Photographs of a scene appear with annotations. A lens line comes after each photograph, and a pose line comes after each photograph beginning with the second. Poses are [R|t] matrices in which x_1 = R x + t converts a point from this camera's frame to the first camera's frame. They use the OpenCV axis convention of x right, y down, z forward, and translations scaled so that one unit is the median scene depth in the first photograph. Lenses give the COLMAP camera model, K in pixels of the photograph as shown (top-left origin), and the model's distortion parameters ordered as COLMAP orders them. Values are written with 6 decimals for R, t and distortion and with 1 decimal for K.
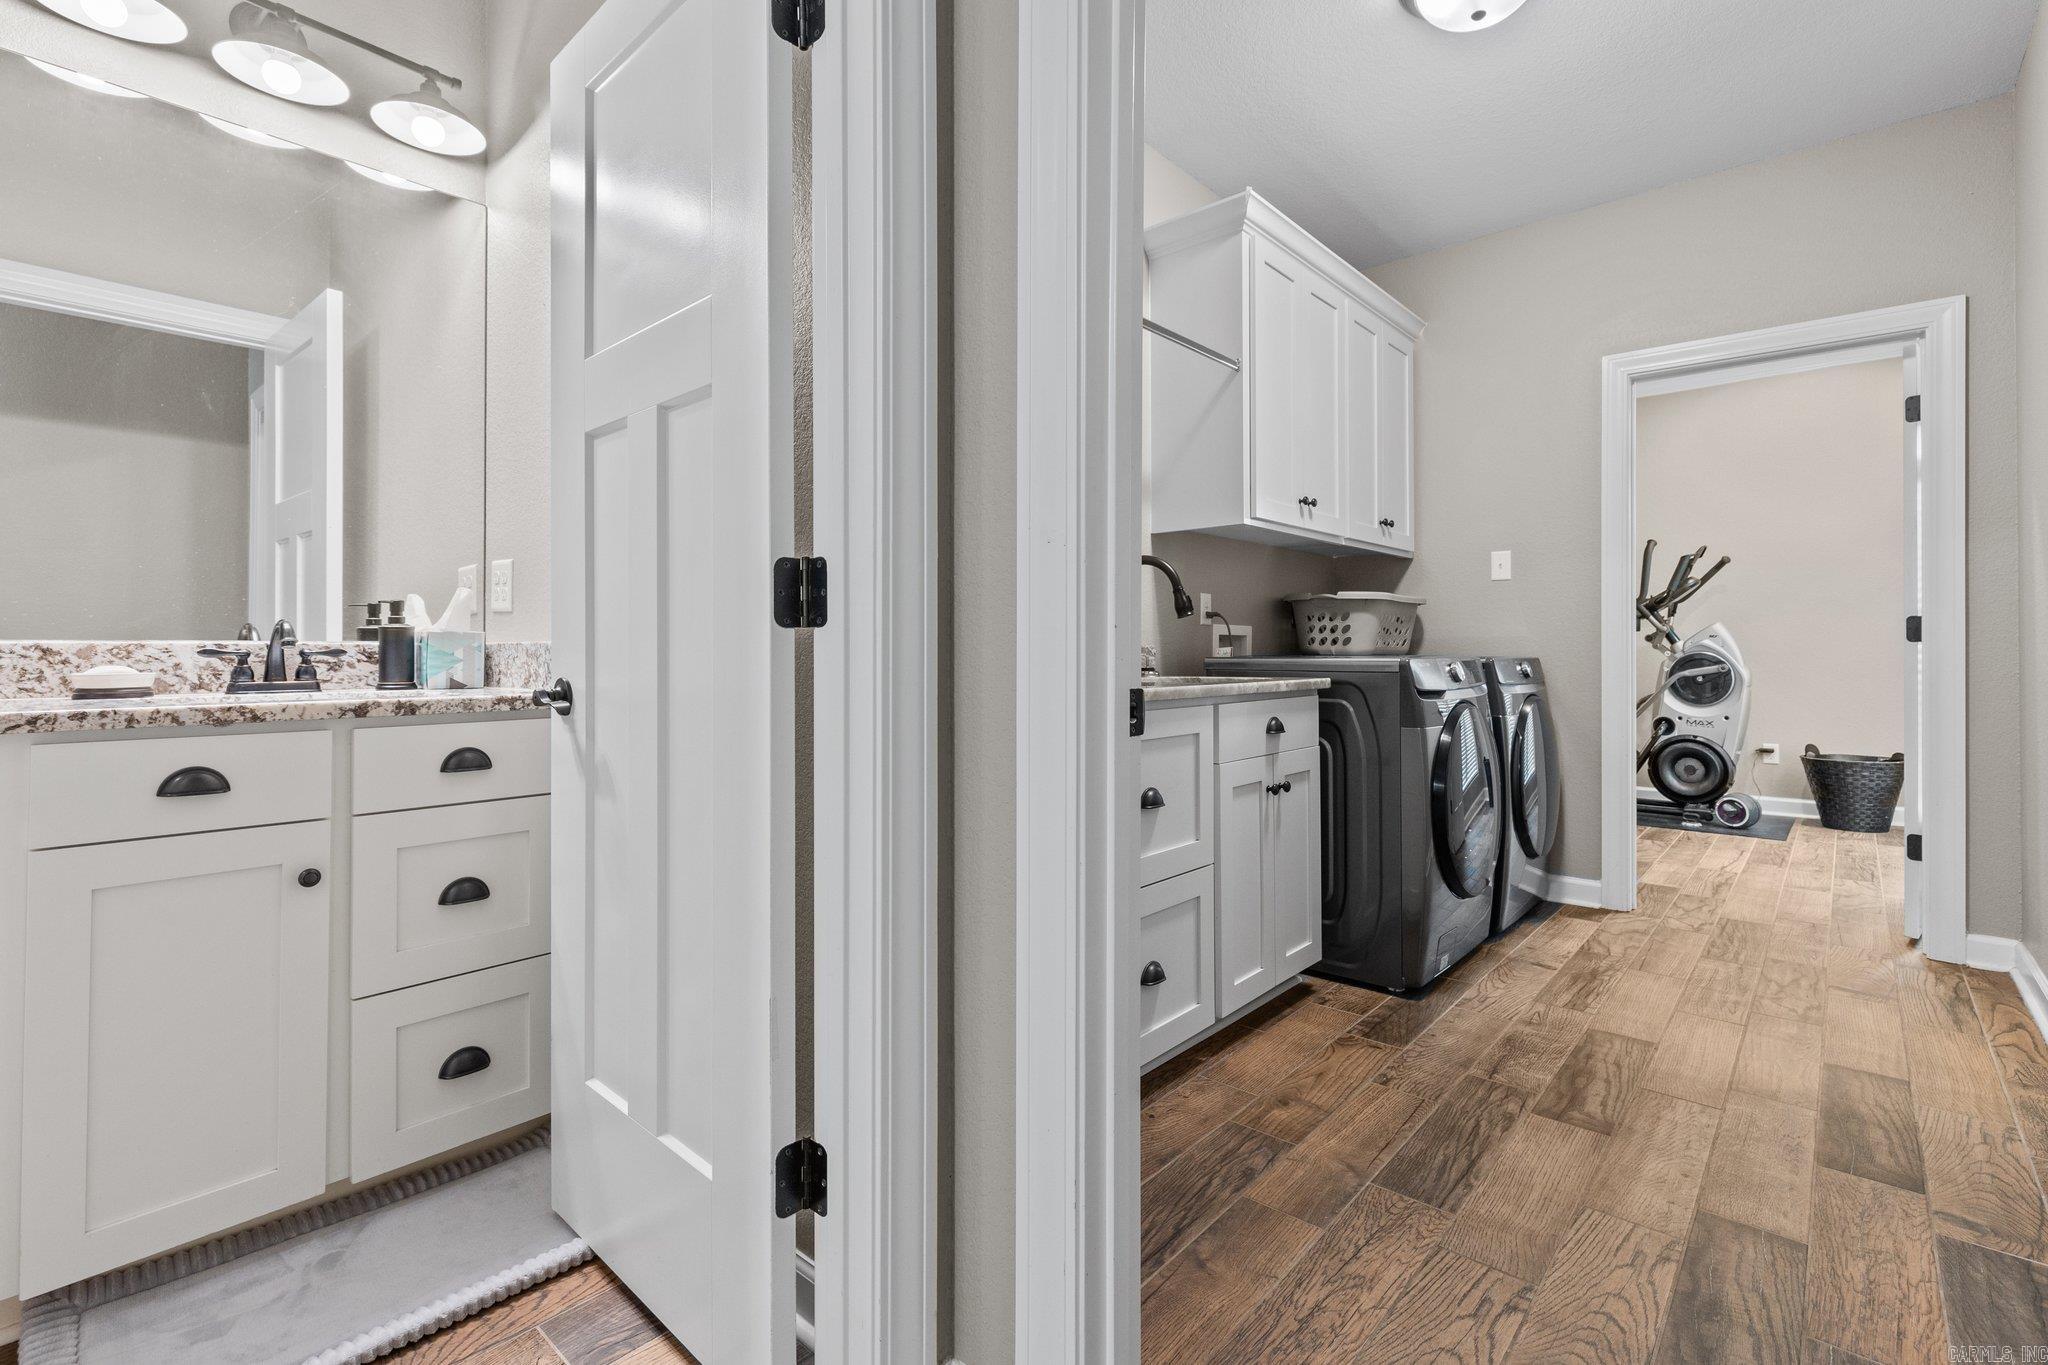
lens RADIAL K [[930.2, 0, 1024.6], [0, 930.2, 661.1], [0, 0, 1]] dist [0.004830, 0.000330]
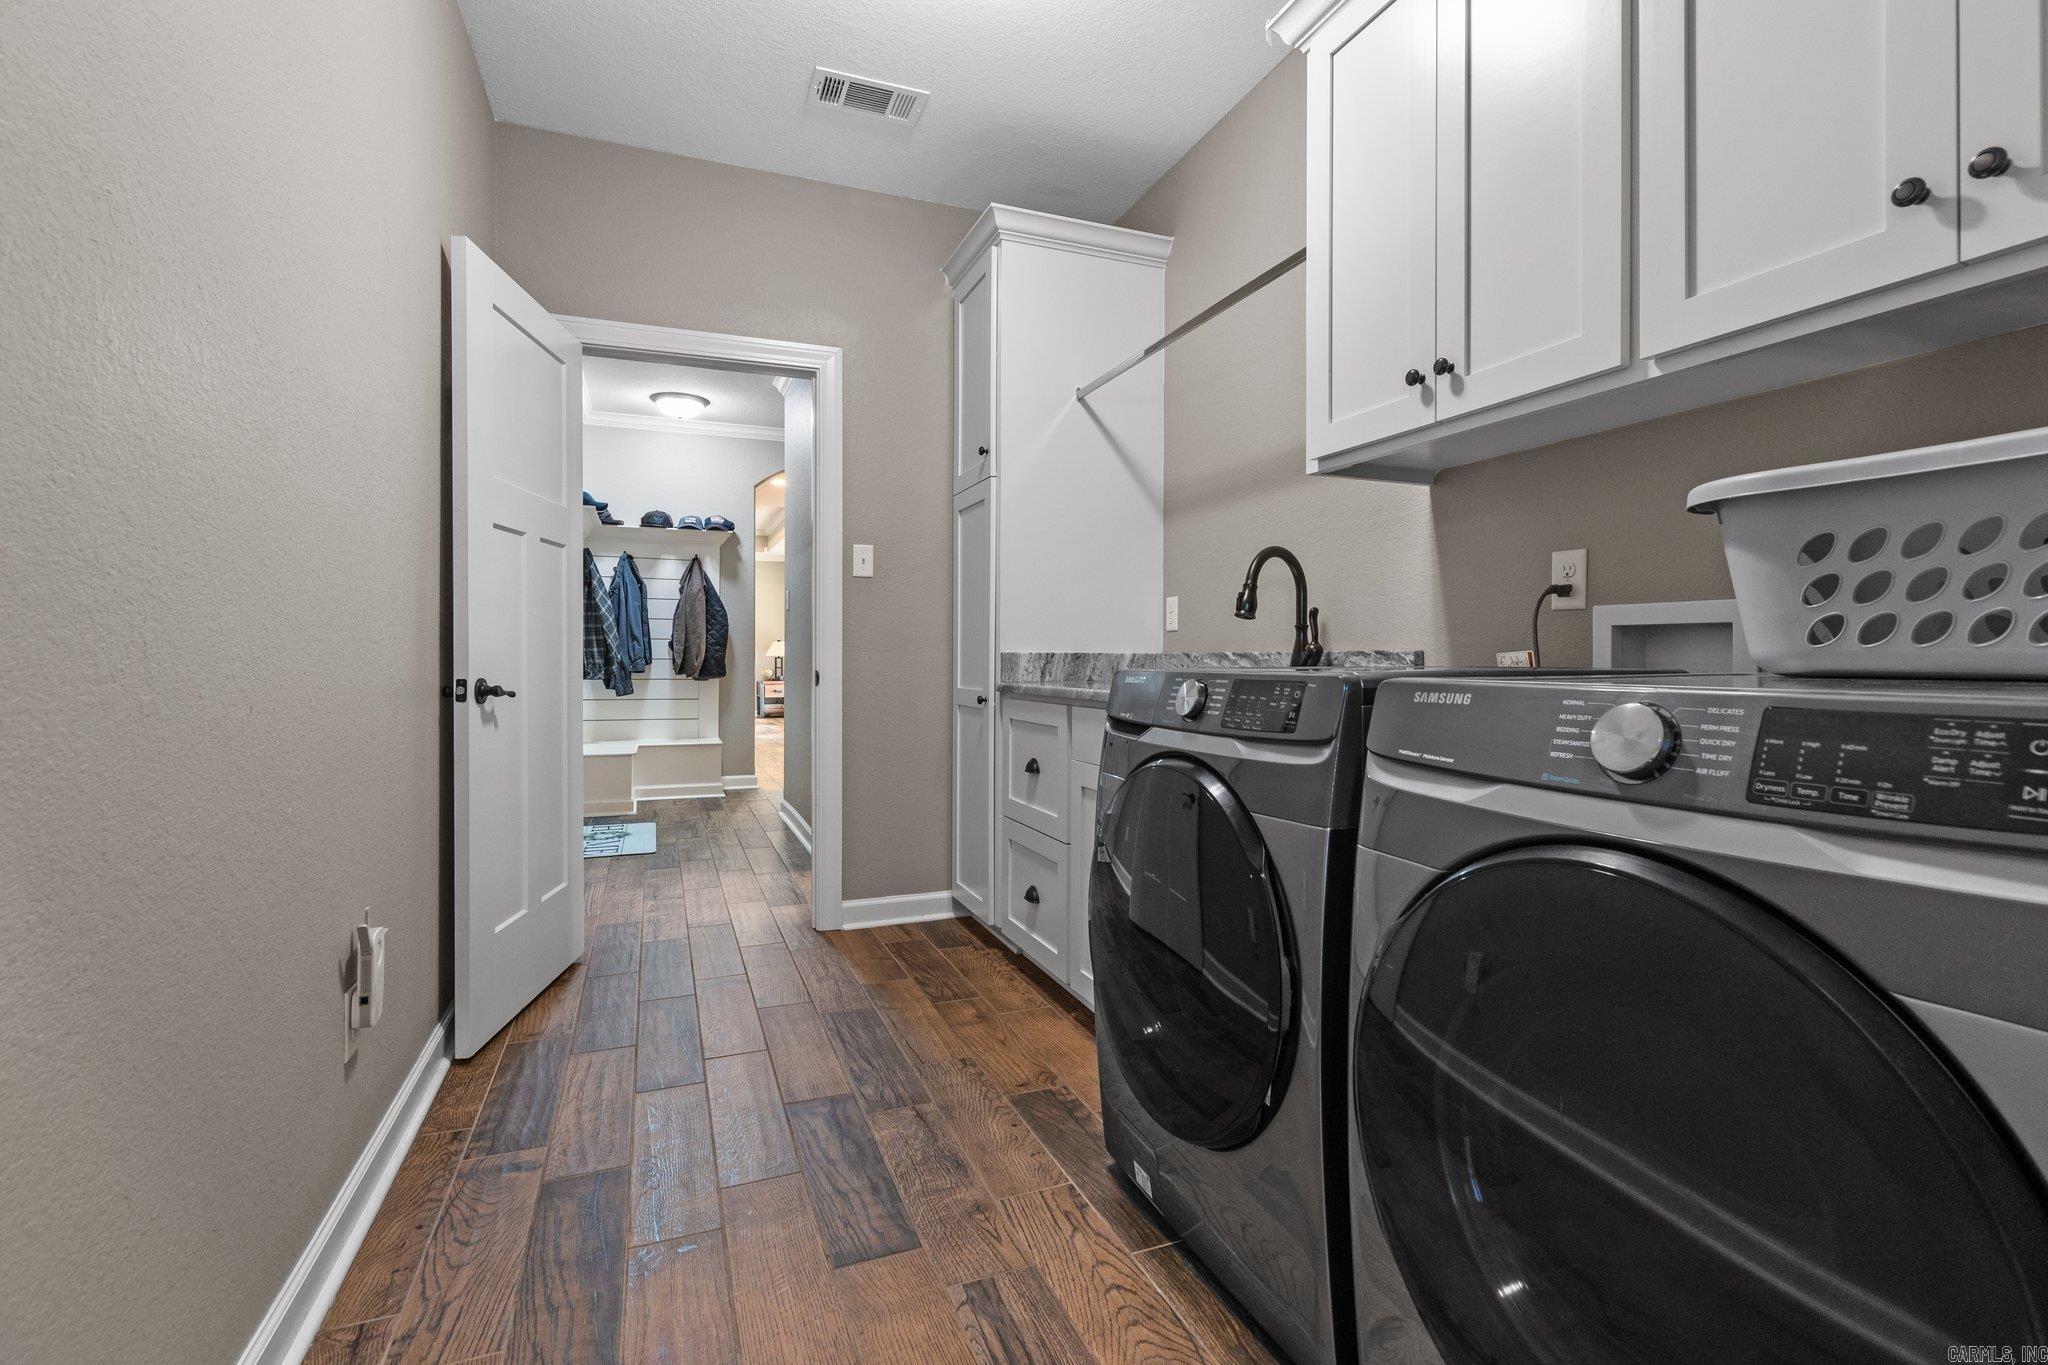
lens RADIAL K [[930.2, 0, 1024.6], [0, 930.2, 661.1], [0, 0, 1]] dist [0.004830, 0.000330]
pose [[-0.452053, 0.003000, -0.891986, 1.351723], [-0.011488, 0.999892, 0.009185, -0.017148], [0.891917, 0.014399, -0.451969, 1.593181]]
